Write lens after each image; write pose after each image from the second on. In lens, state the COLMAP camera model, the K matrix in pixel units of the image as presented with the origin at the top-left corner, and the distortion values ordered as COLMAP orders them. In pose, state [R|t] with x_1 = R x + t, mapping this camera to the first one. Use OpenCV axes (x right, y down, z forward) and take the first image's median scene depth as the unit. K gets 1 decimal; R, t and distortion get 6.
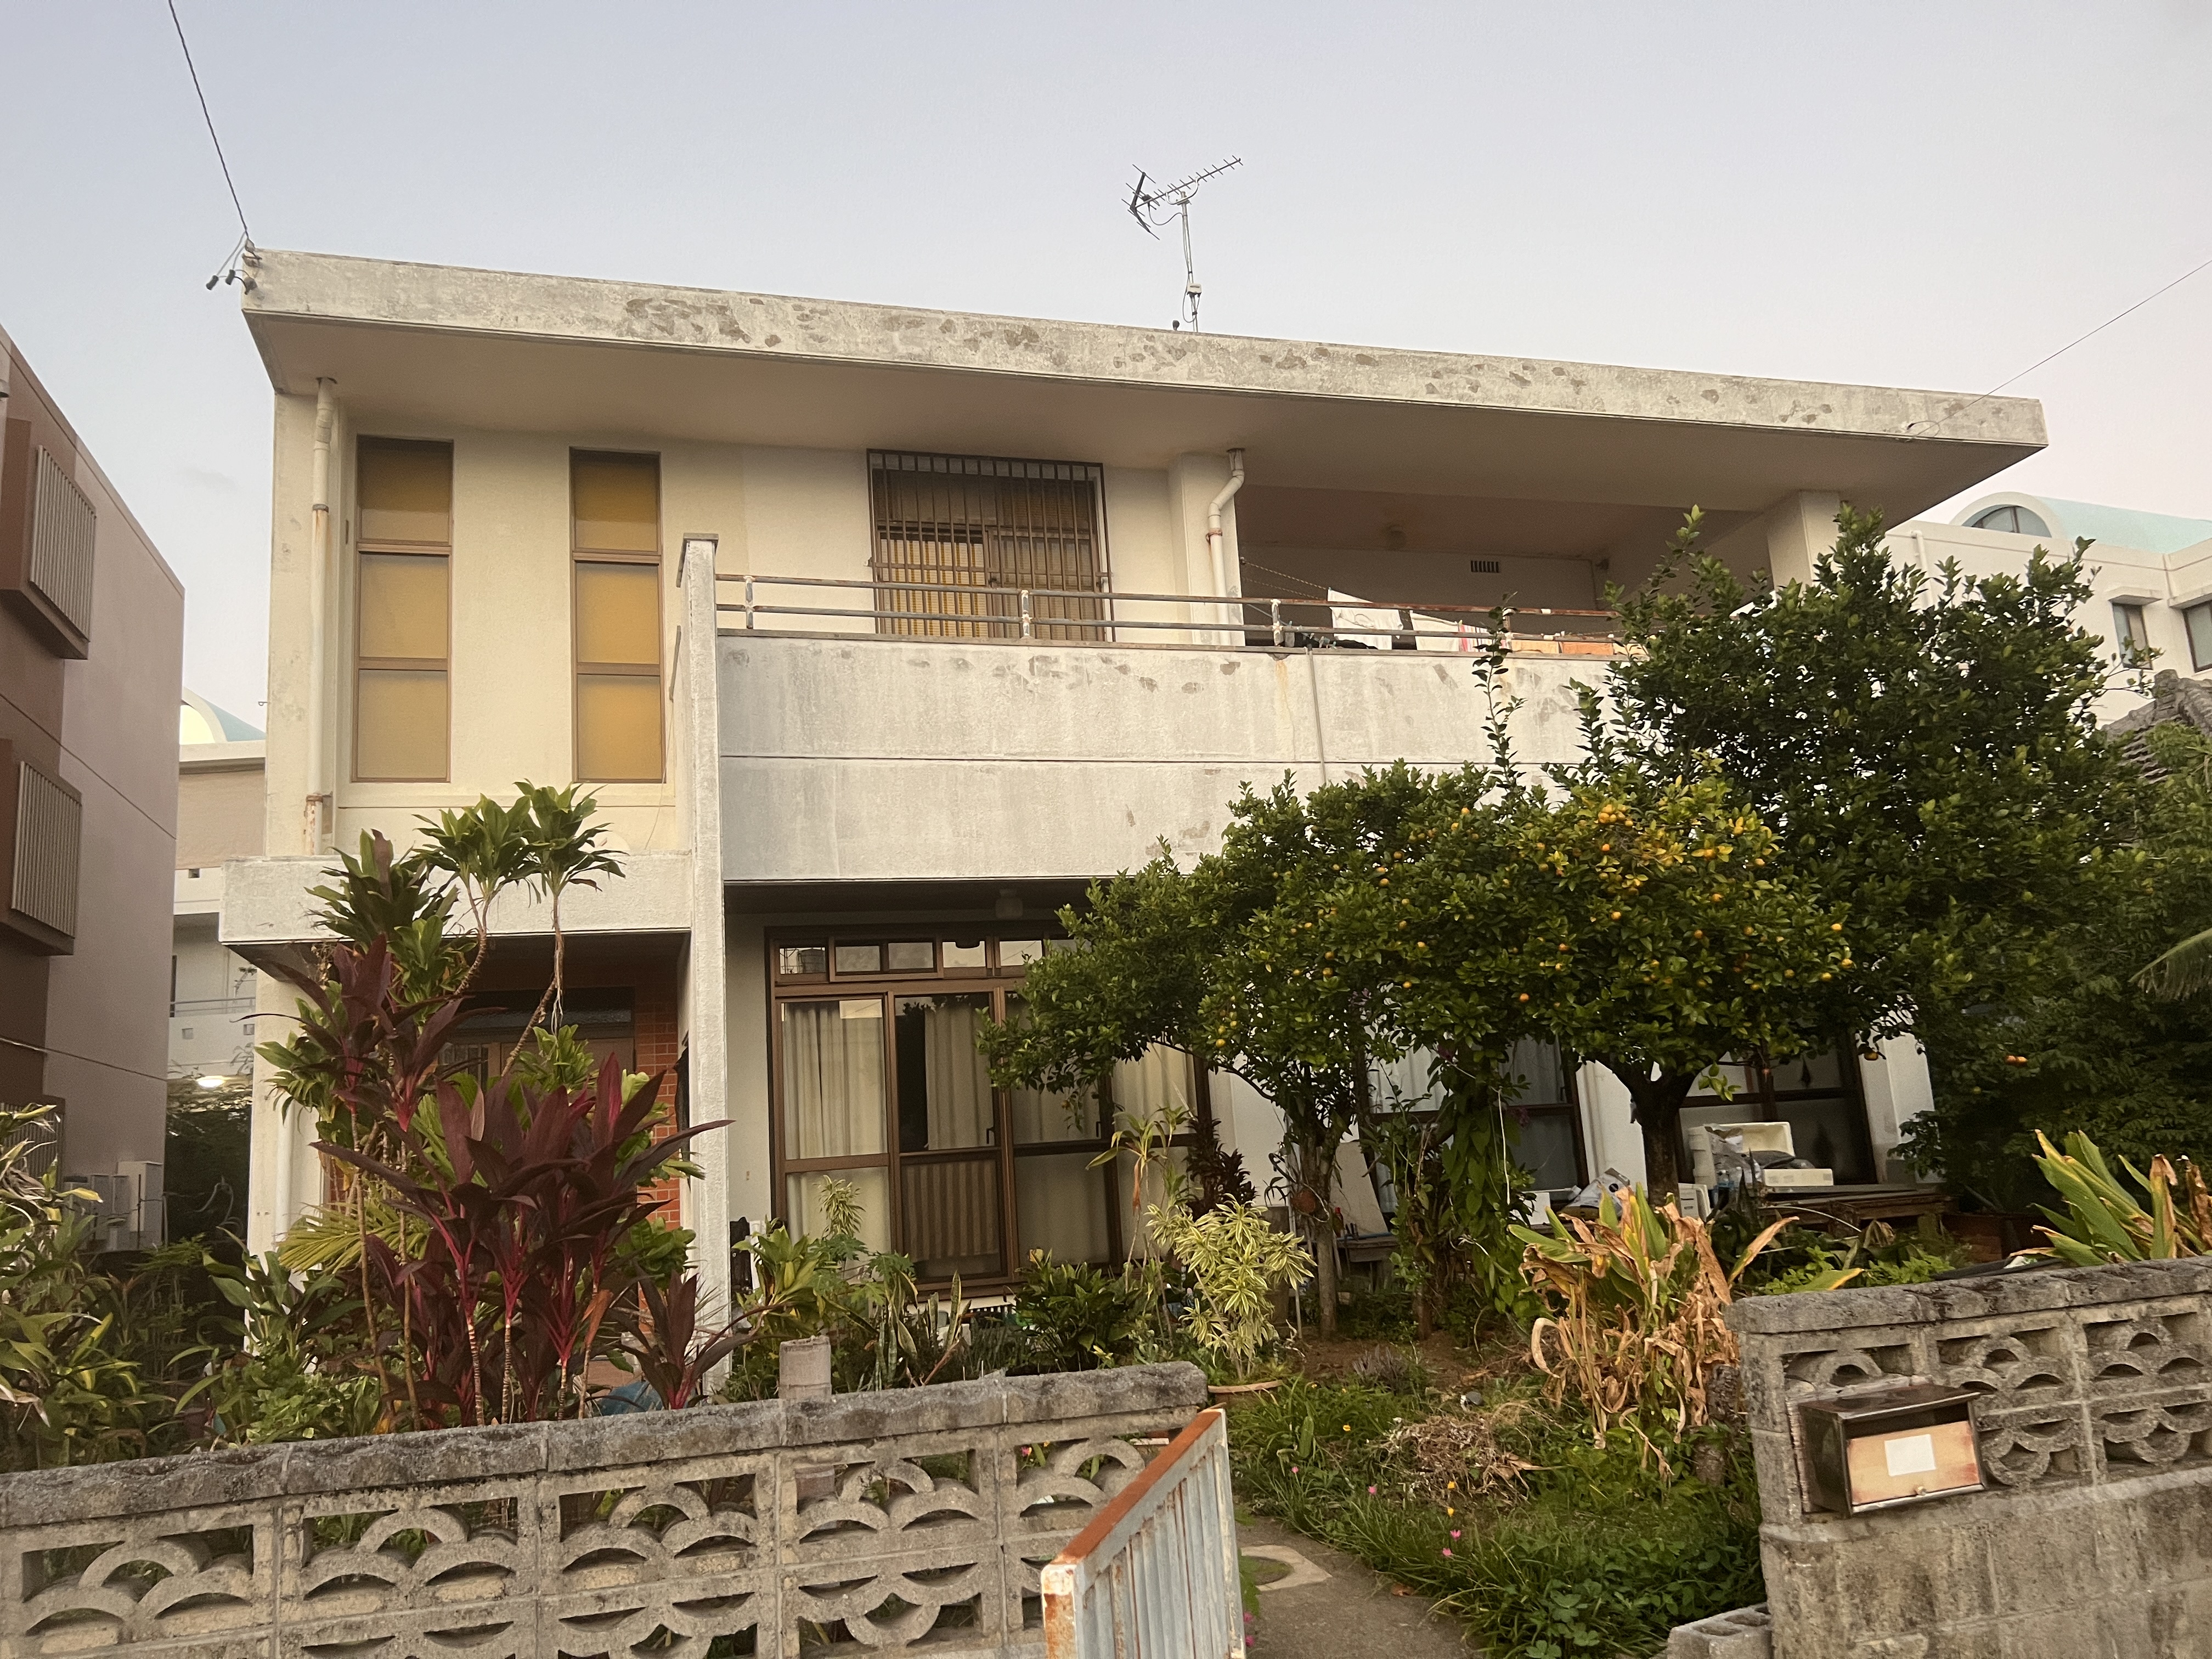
lens RADIAL K [[1652.8, 0, 1105.1], [0, 1652.8, 837.1], [0, 0, 1]] dist [-0.003483, -0.001688]
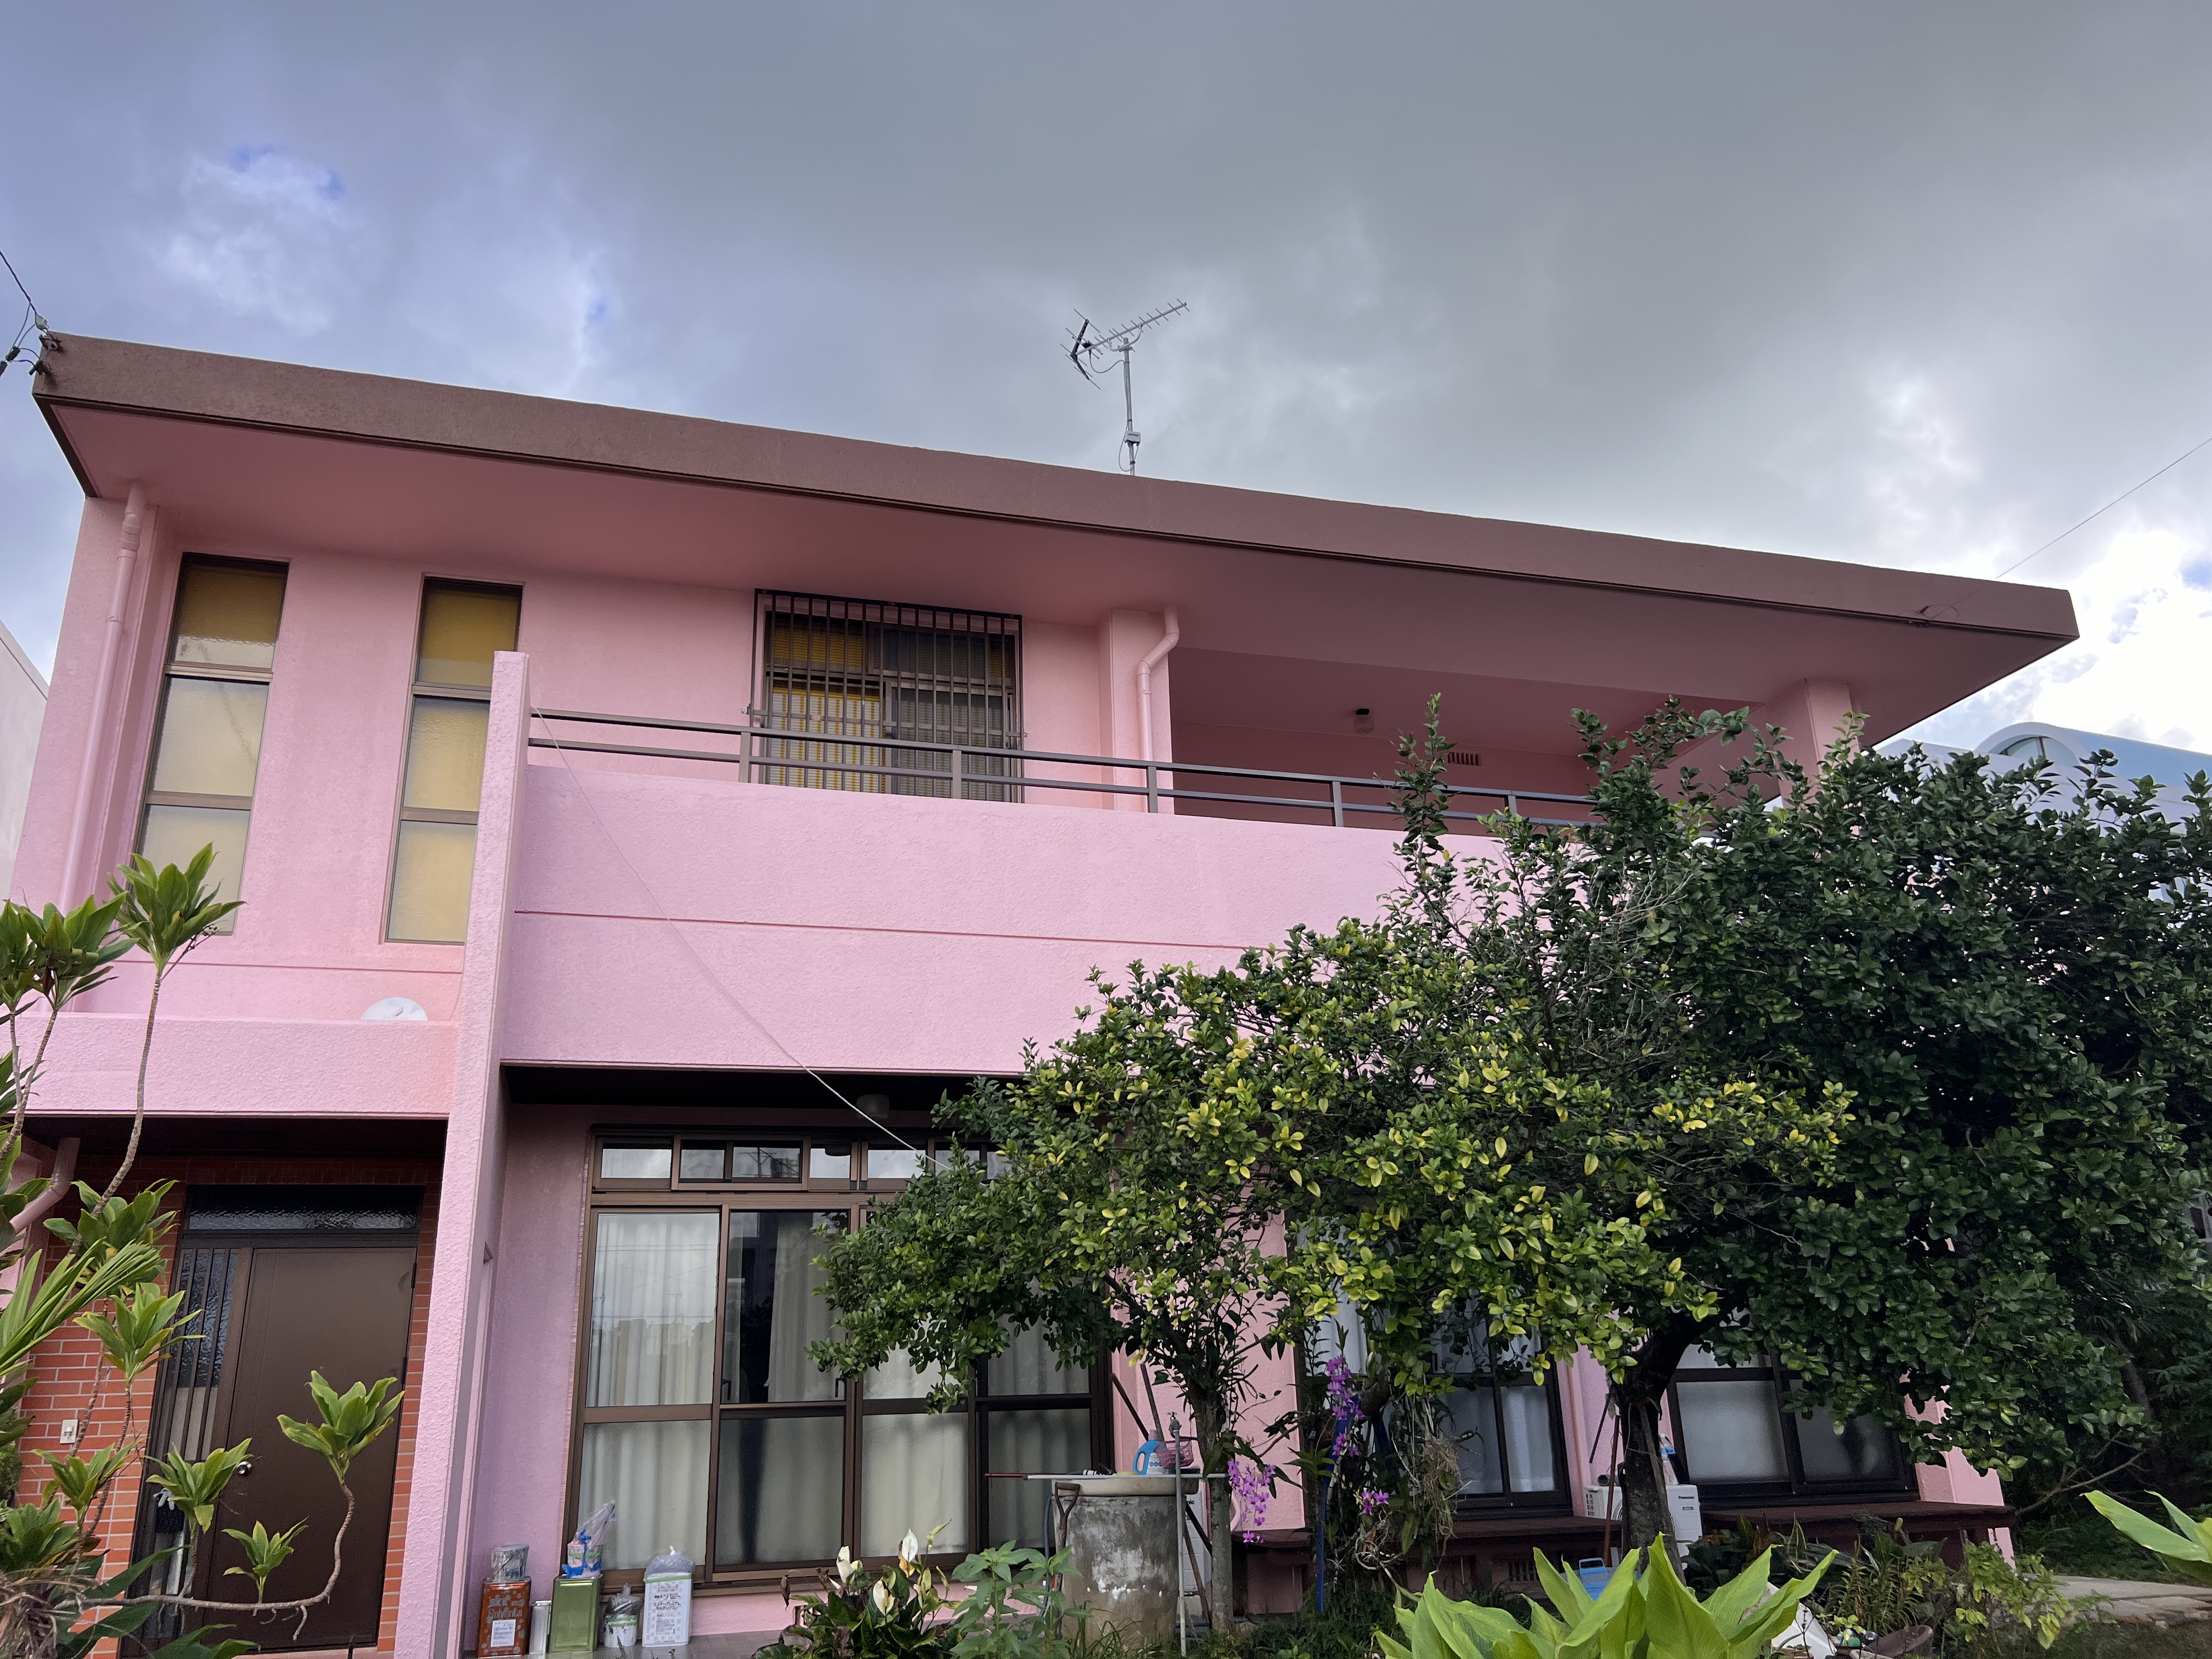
lens RADIAL K [[1604.8, 0, 1059.6], [0, 1604.8, 825.7], [0, 0, 1]] dist [0.000123, -0.000480]
pose [[0.998394, 0.034020, -0.045309, 0.067125], [-0.040013, 0.989523, -0.138717, 0.008328], [0.040115, 0.140307, 0.989295, 0.161003]]
